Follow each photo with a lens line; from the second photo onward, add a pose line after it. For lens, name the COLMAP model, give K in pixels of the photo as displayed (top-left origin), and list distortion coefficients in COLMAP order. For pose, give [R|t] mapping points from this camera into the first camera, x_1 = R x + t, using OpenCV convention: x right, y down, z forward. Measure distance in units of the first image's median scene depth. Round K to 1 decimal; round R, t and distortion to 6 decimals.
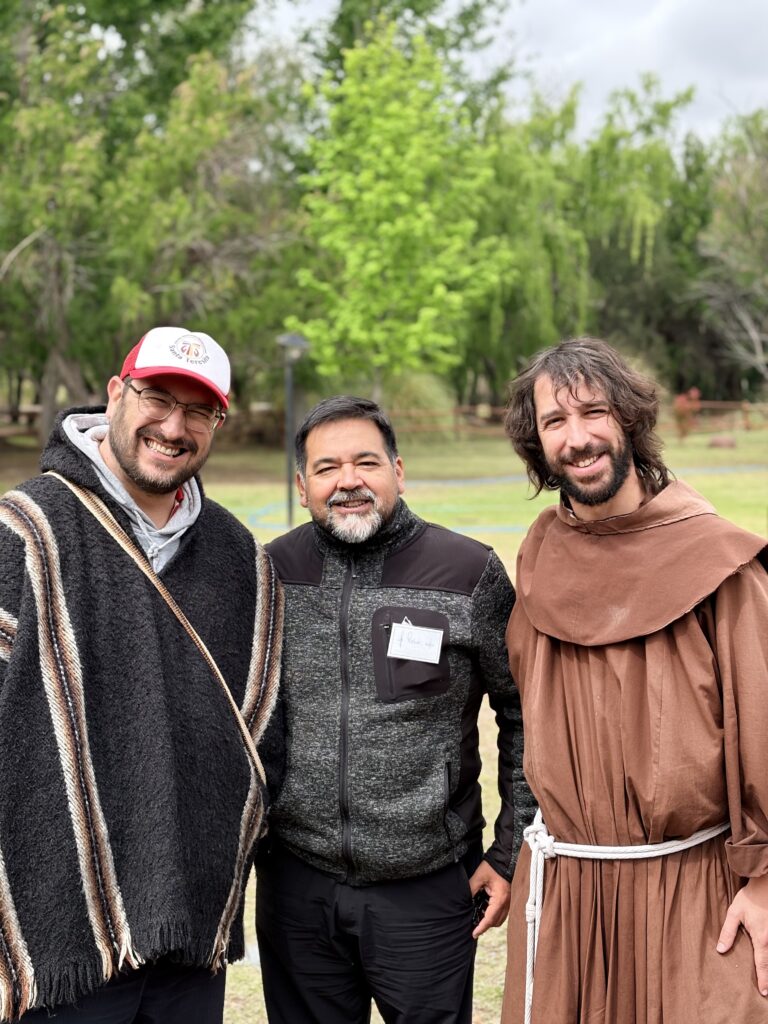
lens RADIAL K [[1306.9, 0, 384.0], [0, 1306.9, 512.0], [0, 0, 1]] dist [0.249433, -1.177504]
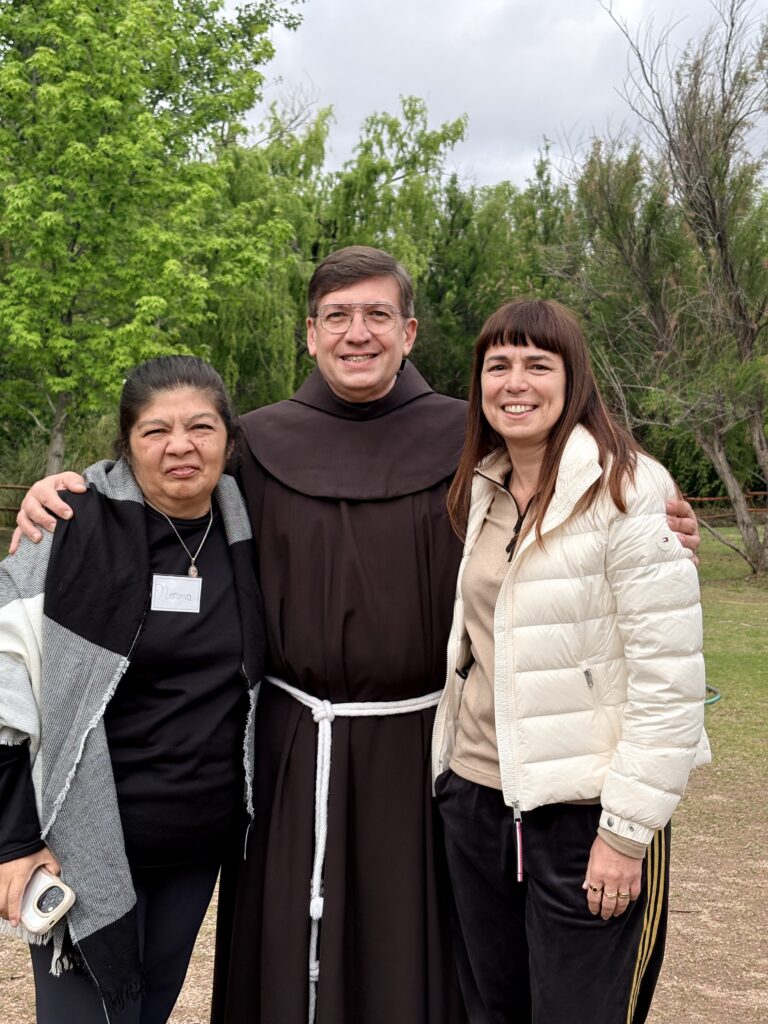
lens RADIAL K [[1306.9, 0, 384.0], [0, 1306.9, 512.0], [0, 0, 1]] dist [0.249433, -1.177504]
pose [[0.975008, 0.030627, 0.220050, 0.004457], [-0.015809, 0.997506, -0.068789, -0.010940], [-0.221608, 0.063591, 0.973060, 0.203236]]
